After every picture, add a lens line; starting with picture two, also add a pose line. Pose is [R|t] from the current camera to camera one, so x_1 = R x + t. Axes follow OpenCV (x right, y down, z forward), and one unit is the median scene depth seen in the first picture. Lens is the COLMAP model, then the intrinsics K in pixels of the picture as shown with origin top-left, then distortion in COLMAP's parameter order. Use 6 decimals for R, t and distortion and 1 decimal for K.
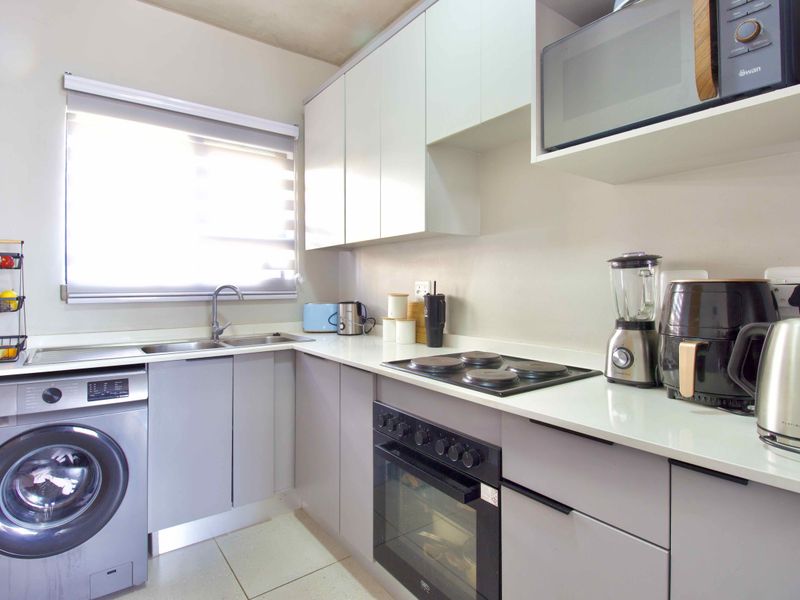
lens RADIAL K [[431.2, 0, 402.4], [0, 431.2, 278.1], [0, 0, 1]] dist [-0.018839, -0.000128]
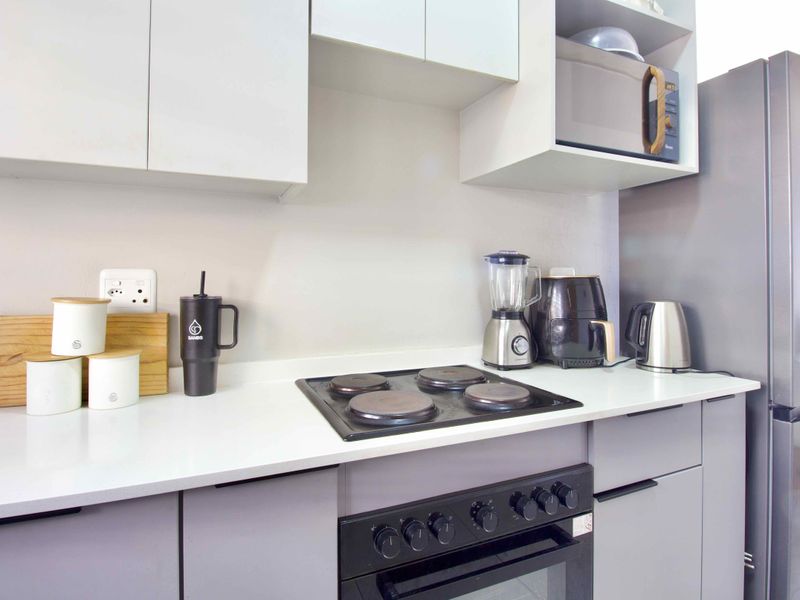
lens RADIAL K [[431.2, 0, 402.4], [0, 431.2, 278.1], [0, 0, 1]] dist [-0.018839, -0.000128]
pose [[0.238383, 0.013588, 0.971076, -0.547205], [-0.018096, 0.999791, -0.009547, 0.022775], [-0.971003, -0.015297, 0.238579, 0.882848]]
